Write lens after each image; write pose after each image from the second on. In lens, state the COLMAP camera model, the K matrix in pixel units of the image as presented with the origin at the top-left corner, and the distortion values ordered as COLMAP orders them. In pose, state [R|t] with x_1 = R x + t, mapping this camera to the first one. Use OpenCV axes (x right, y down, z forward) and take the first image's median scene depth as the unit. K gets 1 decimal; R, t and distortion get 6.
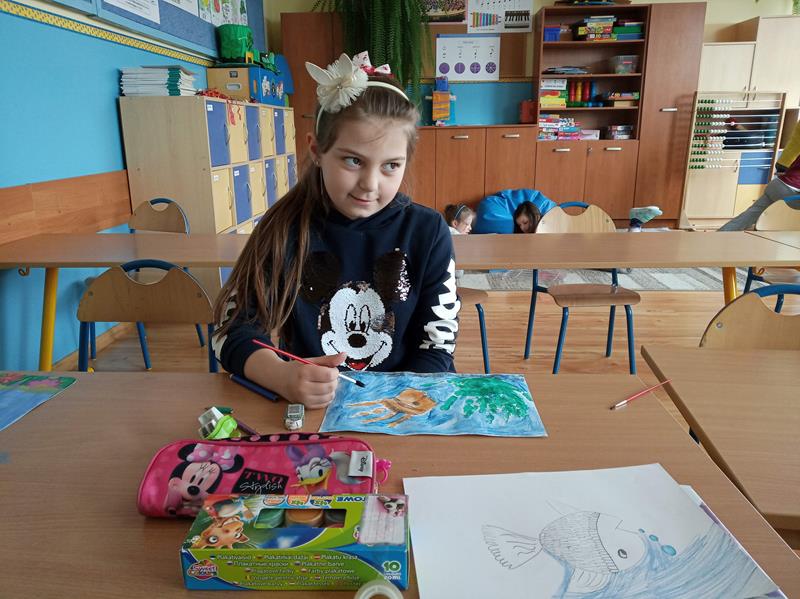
lens RADIAL K [[614.4, 0, 400.9], [0, 614.4, 298.6], [0, 0, 1]] dist [0.006565, -0.015469]
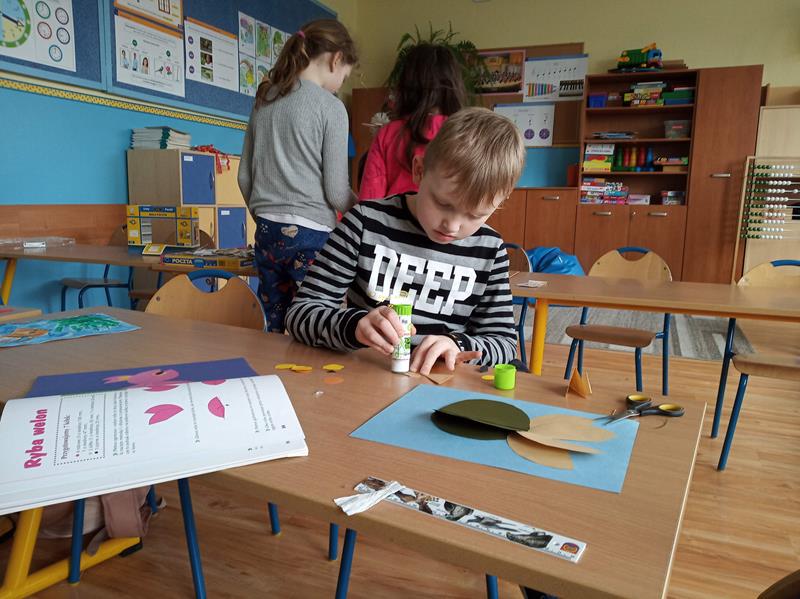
lens RADIAL K [[614.4, 0, 405.3], [0, 614.4, 299.9], [0, 0, 1]] dist [0.006565, -0.015469]
pose [[0.942165, 0.083096, -0.324684, 0.301147], [-0.117929, 0.989018, -0.089085, 0.022570], [0.313716, 0.122222, 0.941618, -0.015905]]
